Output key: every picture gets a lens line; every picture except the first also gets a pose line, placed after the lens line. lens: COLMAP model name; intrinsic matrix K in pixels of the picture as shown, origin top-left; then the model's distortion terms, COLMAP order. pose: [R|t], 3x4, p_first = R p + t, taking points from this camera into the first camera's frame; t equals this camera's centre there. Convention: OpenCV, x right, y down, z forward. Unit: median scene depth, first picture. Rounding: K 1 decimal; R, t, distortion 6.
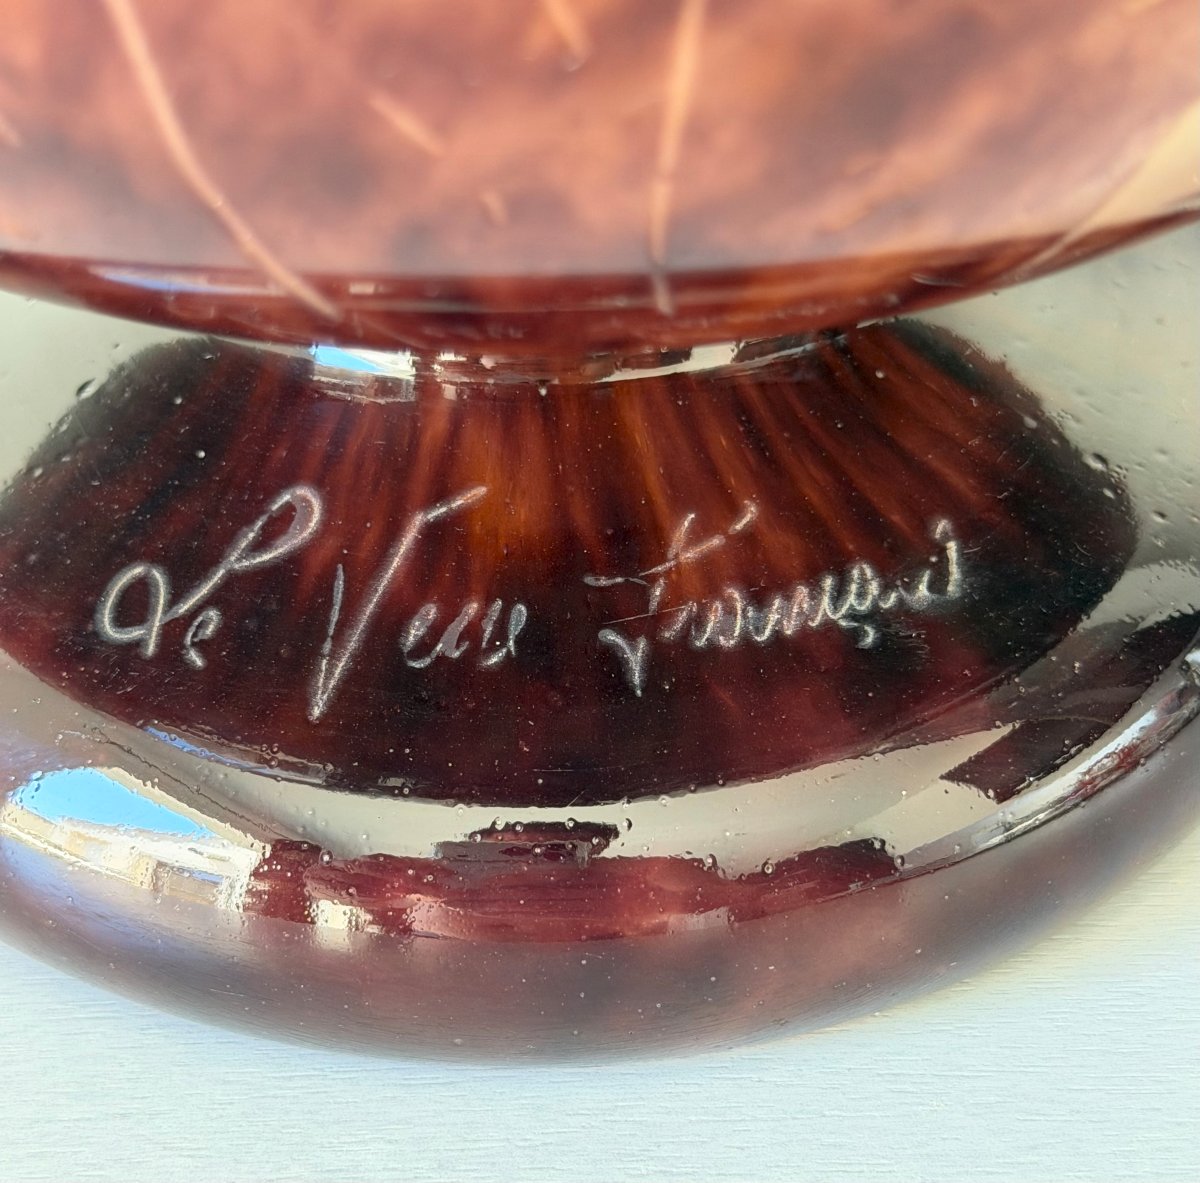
lens RADIAL K [[2739.6, 0, 600.0], [0, 2739.6, 591.5], [0, 0, 1]] dist [0.080137, 0.378570]
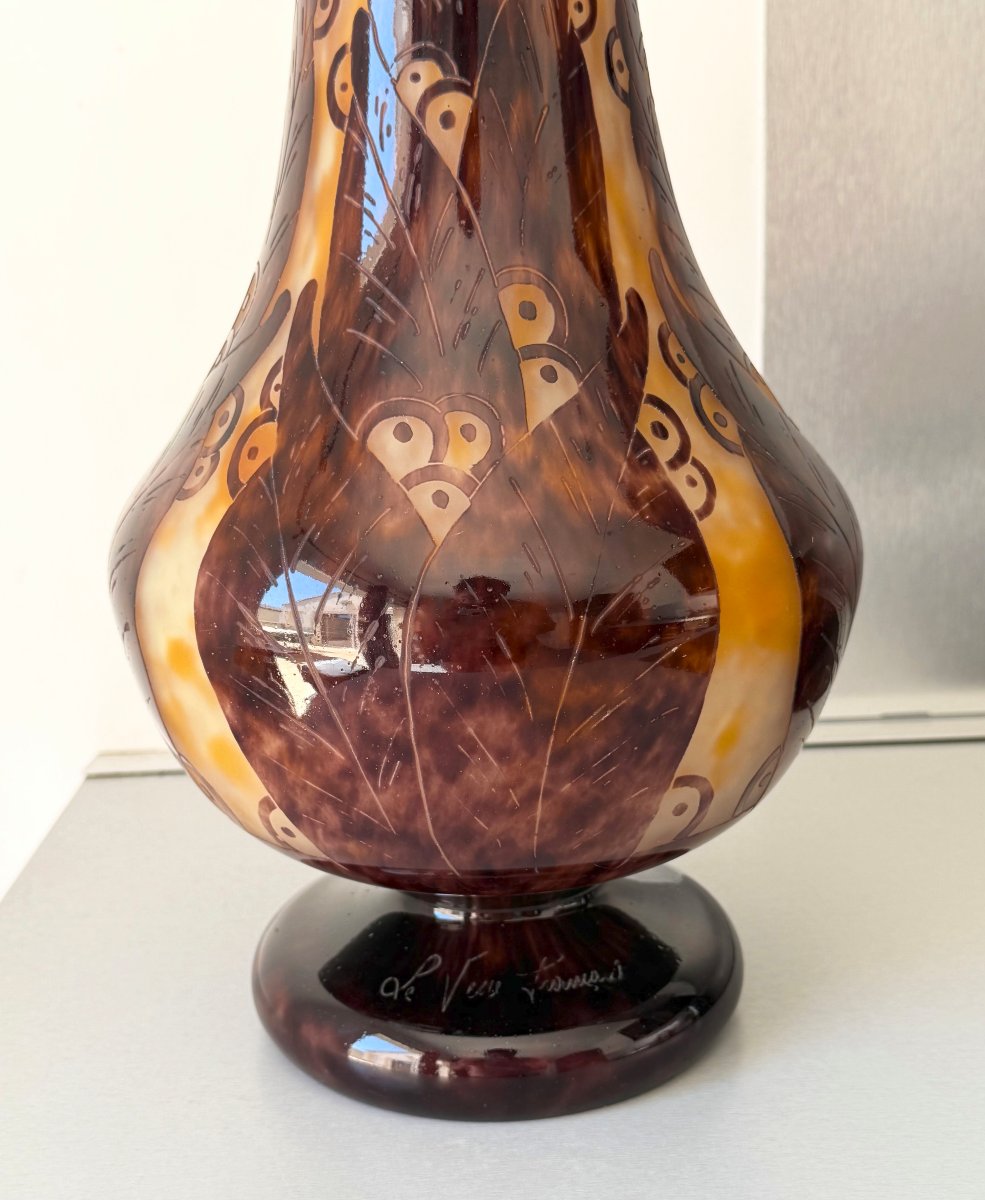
lens RADIAL K [[1624.4, 0, 492.6], [0, 1624.4, 674.5], [0, 0, 1]] dist [0.108019, -0.052837]
pose [[0.999653, -0.024757, 0.008947, -0.045847], [0.026316, 0.931592, -0.362552, 0.400584], [0.000641, 0.362661, 0.931921, -1.123955]]
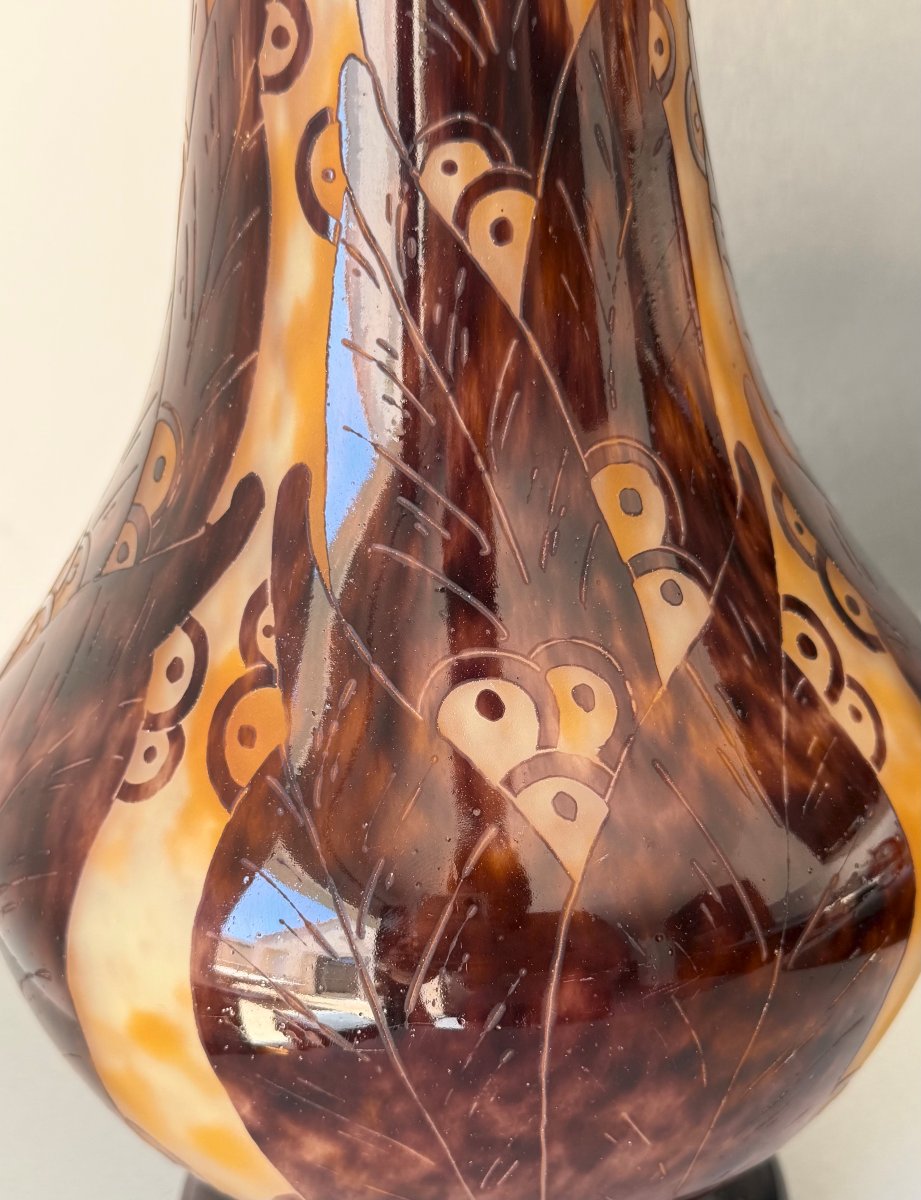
lens RADIAL K [[1567.5, 0, 461.4], [0, 1567.5, 648.1], [0, 0, 1]] dist [0.206942, -0.610084]
pose [[0.954428, -0.137413, 0.264923, -0.452425], [0.196649, 0.957298, -0.211918, -0.294834], [-0.224490, 0.254357, 0.940695, -0.674918]]
